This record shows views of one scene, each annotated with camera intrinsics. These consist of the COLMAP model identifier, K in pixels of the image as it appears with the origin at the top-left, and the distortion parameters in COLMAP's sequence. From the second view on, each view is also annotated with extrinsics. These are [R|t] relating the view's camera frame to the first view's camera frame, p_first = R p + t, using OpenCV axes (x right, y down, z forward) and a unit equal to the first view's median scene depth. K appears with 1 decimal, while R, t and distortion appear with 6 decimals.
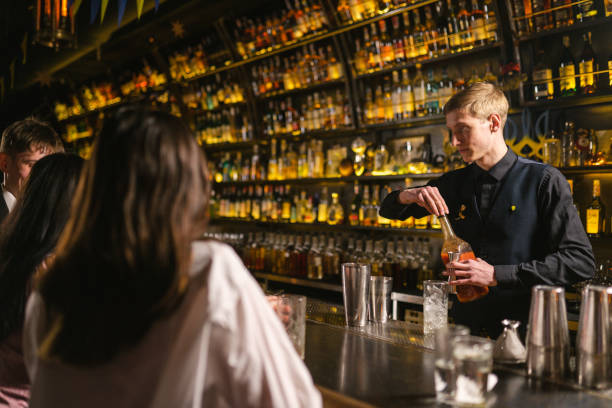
lens RADIAL K [[609.2, 0, 306.0], [0, 609.2, 204.0], [0, 0, 1]] dist [0.015389, 0.027619]
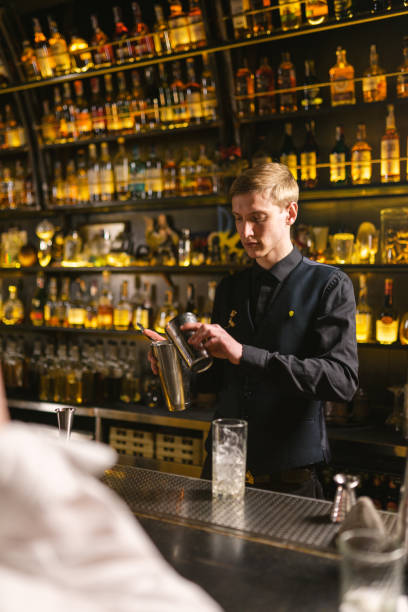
lens RADIAL K [[609.2, 0, 204.0], [0, 609.2, 306.0], [0, 0, 1]] dist [0.015389, 0.027619]
pose [[0.919737, 0.003079, 0.392523, -0.043828], [-0.011116, 0.999773, 0.018203, -0.010355], [-0.392378, -0.021105, 0.919562, 0.155480]]
